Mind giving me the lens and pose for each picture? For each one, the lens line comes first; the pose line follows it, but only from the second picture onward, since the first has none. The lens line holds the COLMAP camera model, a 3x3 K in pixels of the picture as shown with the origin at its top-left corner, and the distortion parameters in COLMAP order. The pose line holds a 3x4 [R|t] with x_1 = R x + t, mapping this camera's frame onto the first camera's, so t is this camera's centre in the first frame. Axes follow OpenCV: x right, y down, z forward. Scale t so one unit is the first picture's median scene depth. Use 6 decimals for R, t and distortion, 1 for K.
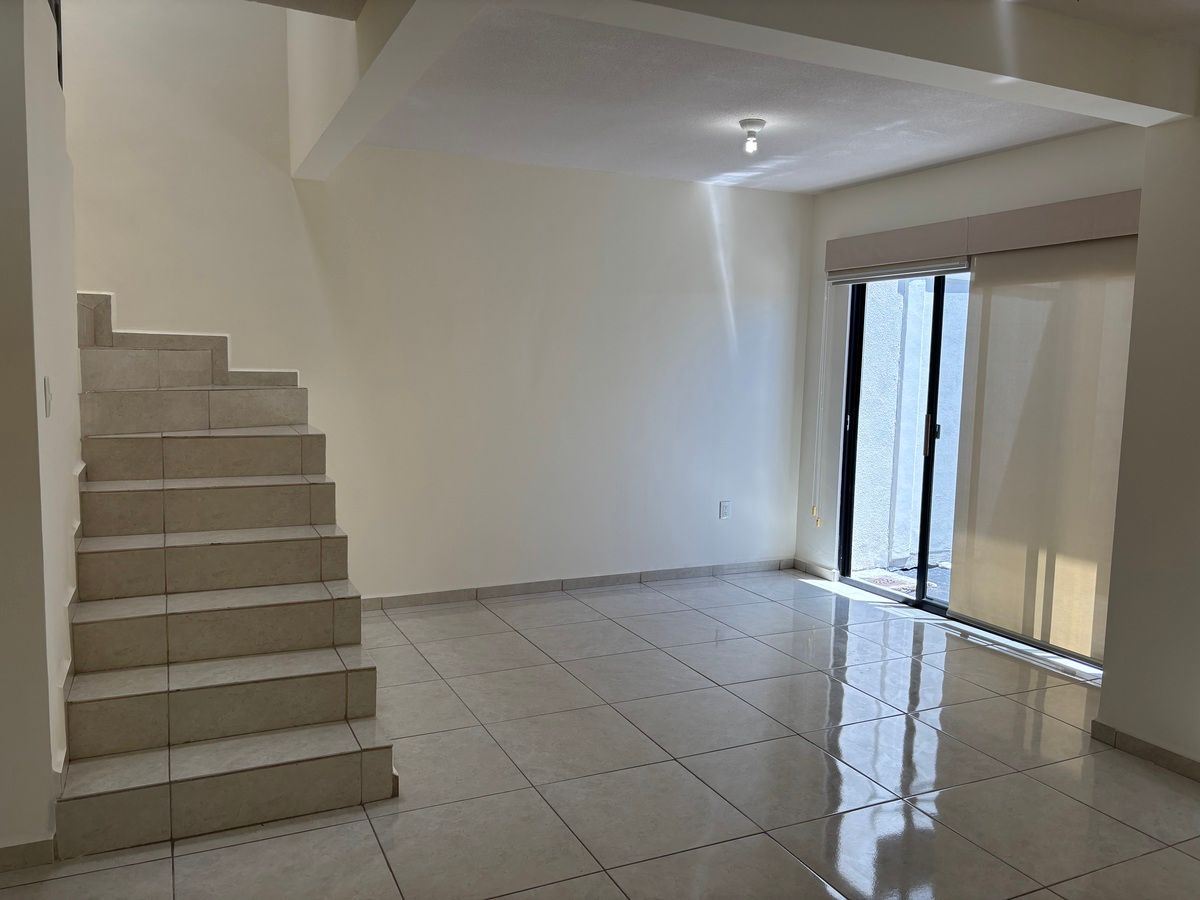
lens RADIAL K [[913.6, 0, 596.9], [0, 913.6, 455.1], [0, 0, 1]] dist [0.052115, -0.045904]
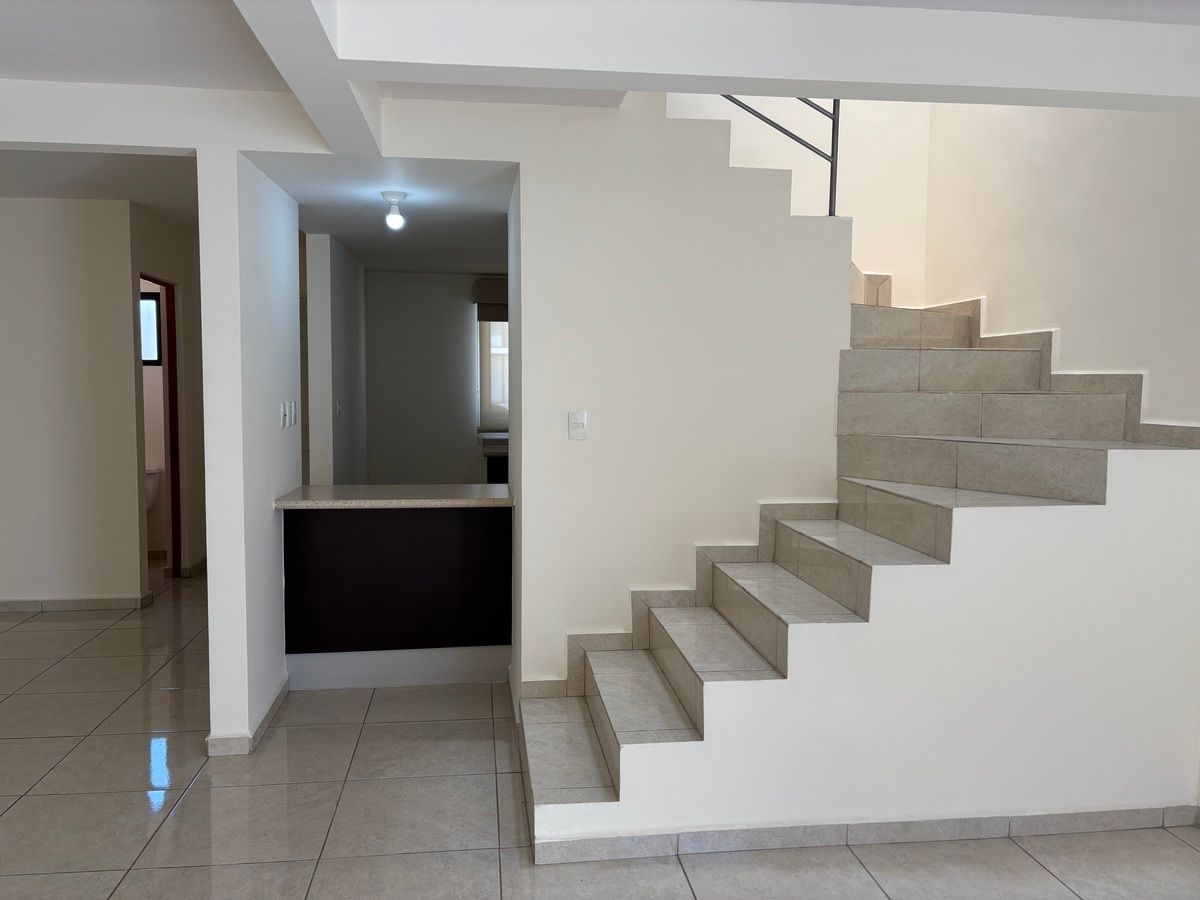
lens RADIAL K [[913.6, 0, 592.5], [0, 913.6, 444.2], [0, 0, 1]] dist [0.052115, -0.045904]
pose [[-0.318209, 0.042415, -0.947071, 0.423884], [-0.113758, 0.990072, 0.082563, -0.090131], [0.941171, 0.134009, -0.310225, 0.868520]]
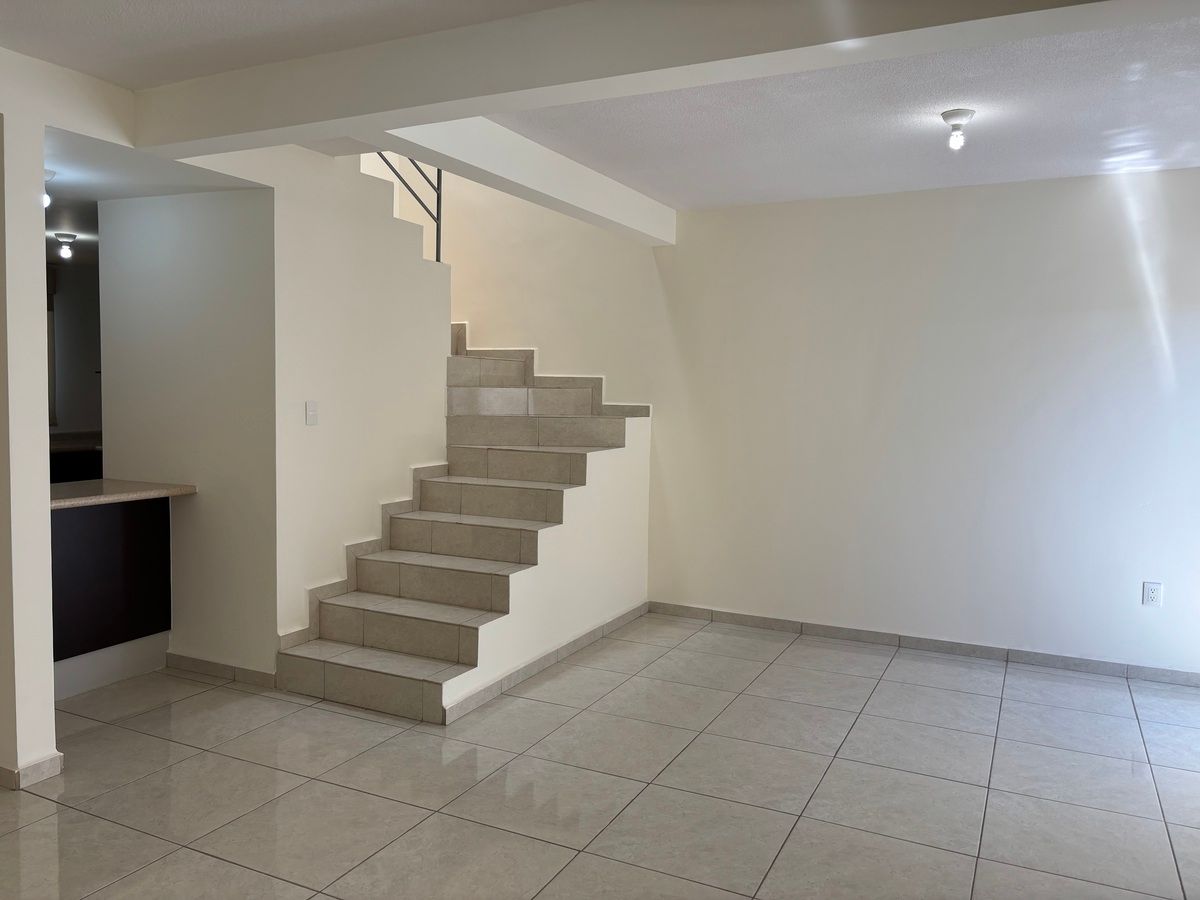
lens RADIAL K [[913.6, 0, 593.0], [0, 913.6, 444.8], [0, 0, 1]] dist [0.052115, -0.045904]
pose [[0.618200, 0.038599, -0.785072, 0.614082], [-0.087648, 0.995950, -0.020052, -0.009523], [0.781118, 0.081206, 0.619080, 0.222681]]
